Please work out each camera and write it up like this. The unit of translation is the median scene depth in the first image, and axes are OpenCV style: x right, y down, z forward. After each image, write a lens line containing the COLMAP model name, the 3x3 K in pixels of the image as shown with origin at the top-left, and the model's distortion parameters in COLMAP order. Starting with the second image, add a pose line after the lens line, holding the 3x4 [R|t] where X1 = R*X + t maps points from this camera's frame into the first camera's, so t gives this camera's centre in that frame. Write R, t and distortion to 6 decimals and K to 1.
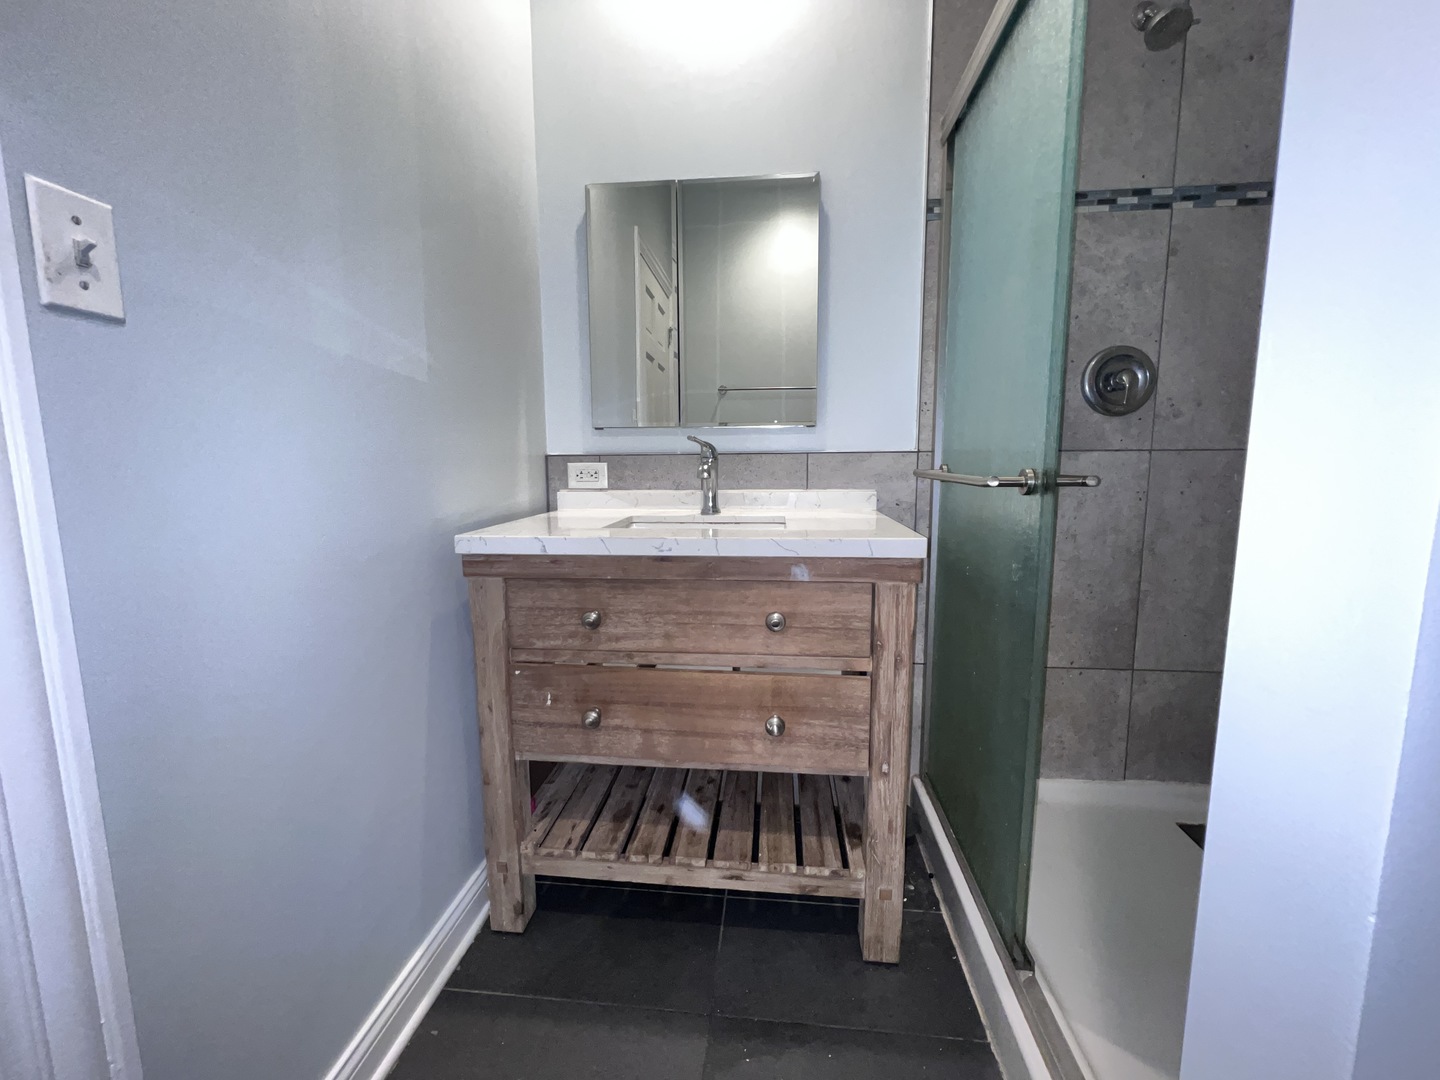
lens RADIAL K [[577.4, 0, 716.8], [0, 577.4, 533.7], [0, 0, 1]] dist [-0.003571, 0.000467]
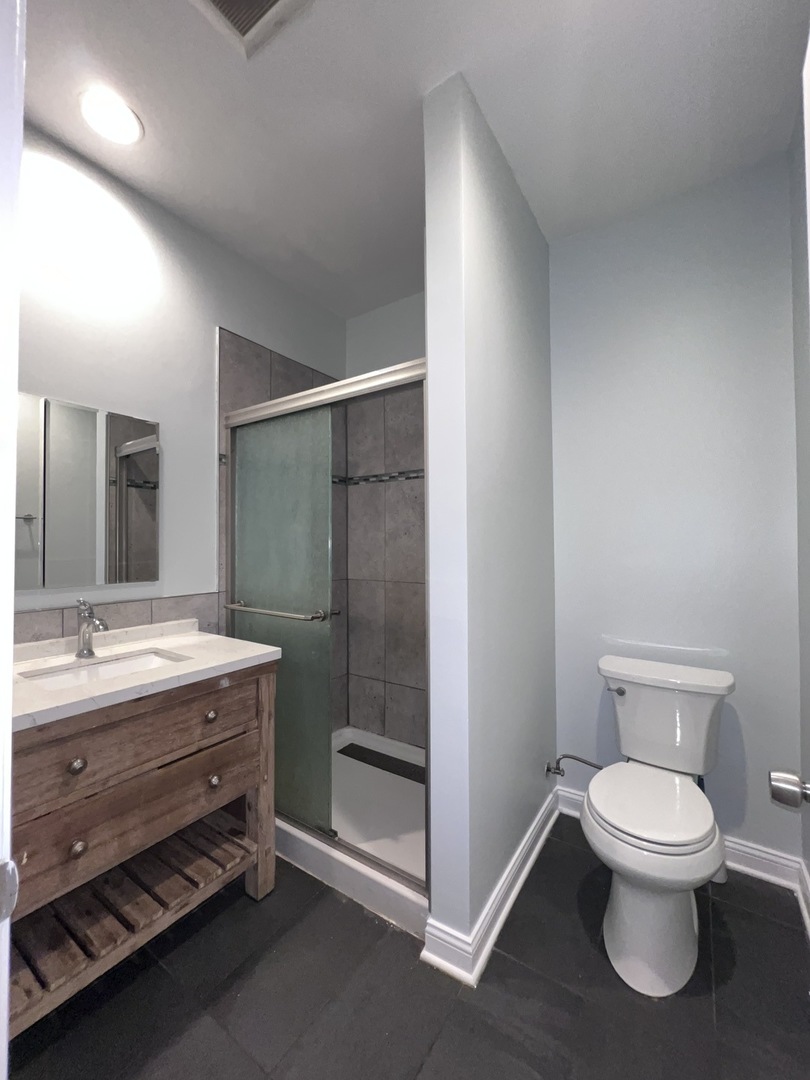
lens RADIAL K [[432.8, 0, 408.2], [0, 432.8, 537.0], [0, 0, 1]] dist [-0.002953, 0.000474]
pose [[0.464226, 0.019329, 0.885506, -0.695874], [0.111014, 0.990608, -0.079822, -0.184201], [-0.878732, 0.135359, 0.457720, -0.132500]]
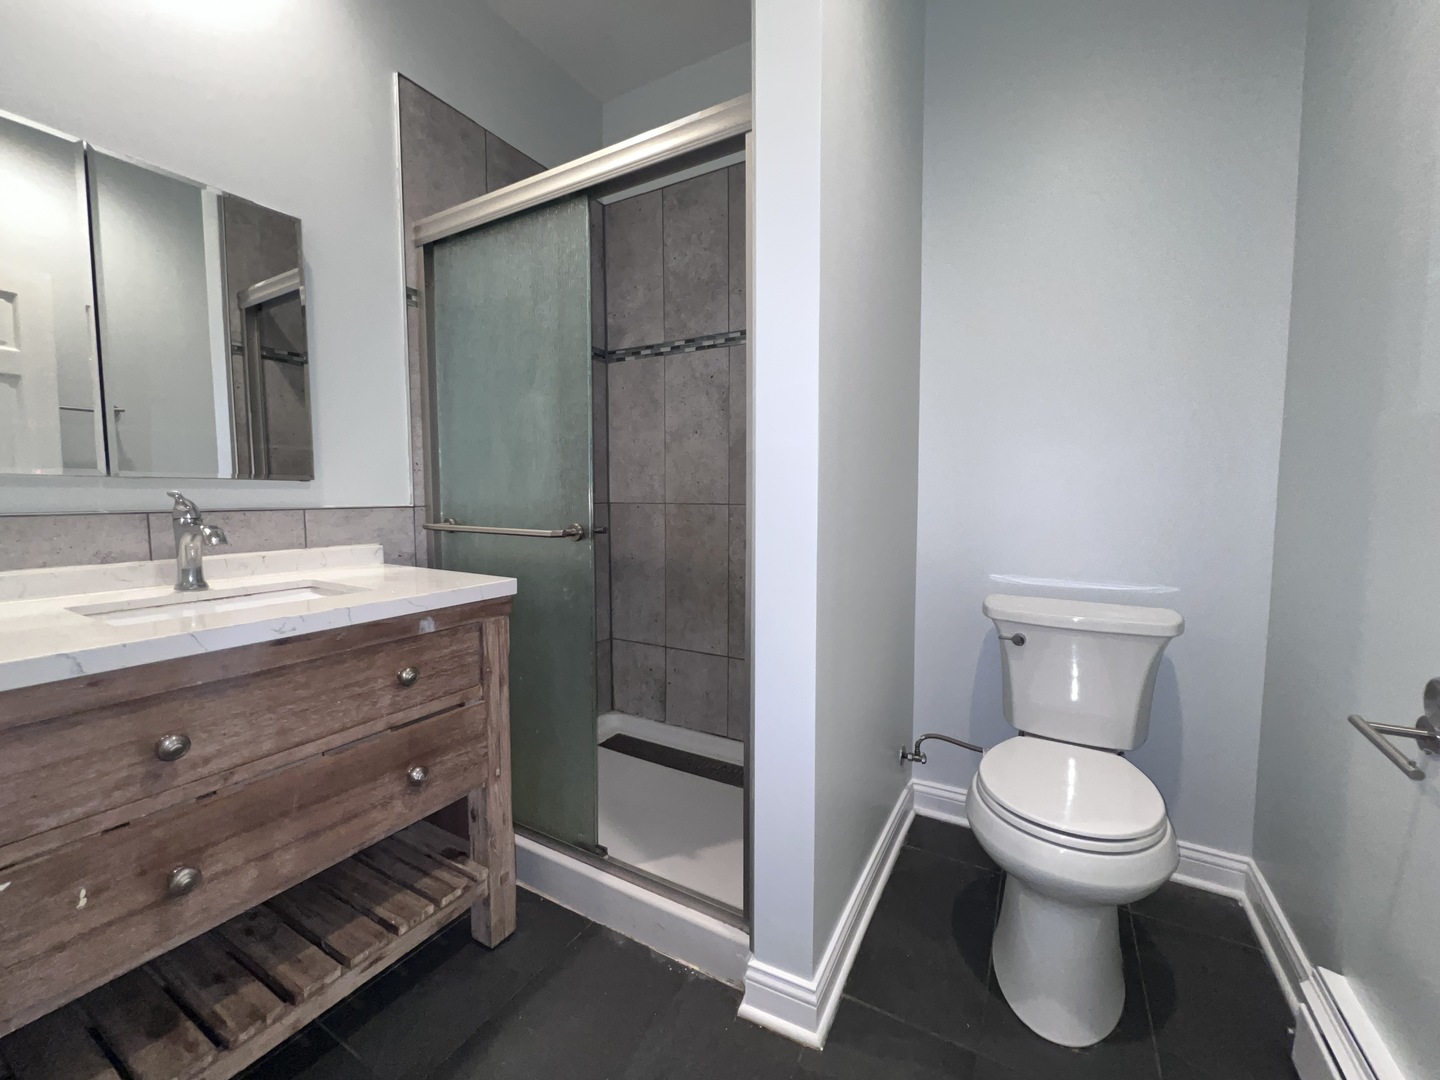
lens RADIAL K [[577.4, 0, 716.8], [0, 577.4, 533.7], [0, 0, 1]] dist [-0.003571, 0.000467]
pose [[0.403376, -0.056581, 0.913283, -0.567615], [0.112140, 0.993620, 0.012029, -0.051157], [-0.908137, 0.097563, 0.407147, 0.035951]]
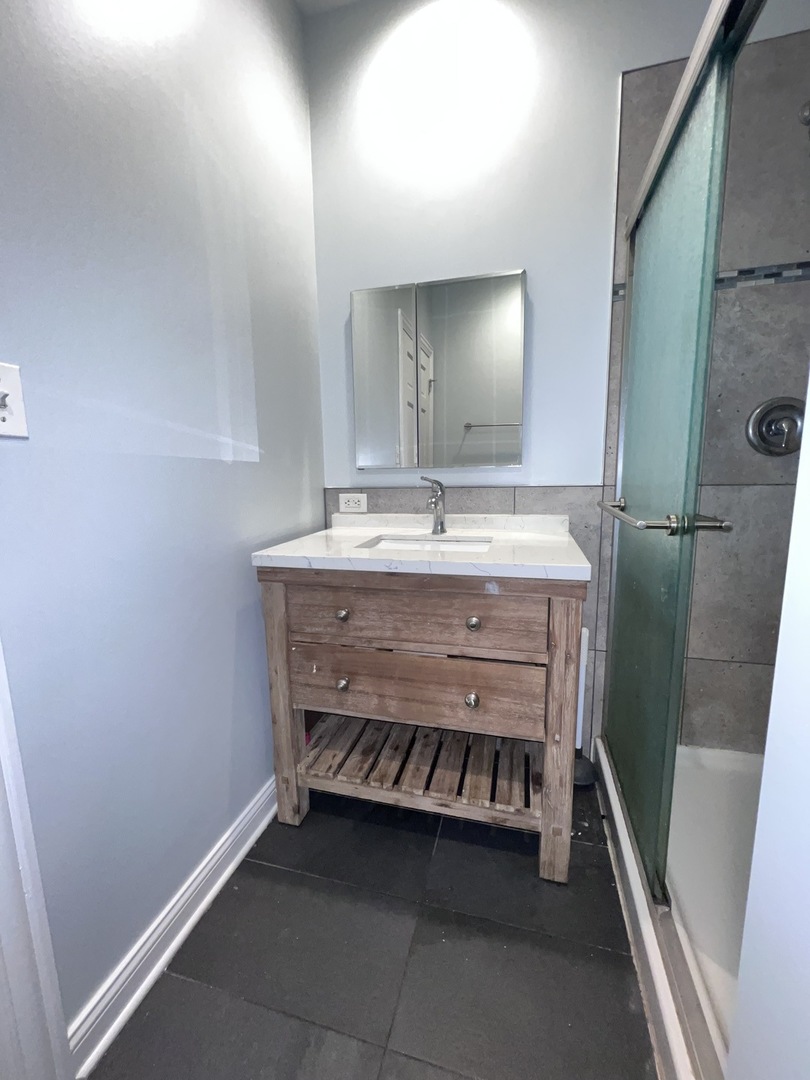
lens RADIAL K [[433.0, 0, 407.6], [0, 433.0, 537.5], [0, 0, 1]] dist [-0.003571, 0.000467]
pose [[0.987717, 0.012798, -0.155728, 0.097075], [-0.008475, 0.999561, 0.028387, -0.068460], [0.156023, -0.026718, 0.987392, -0.010833]]
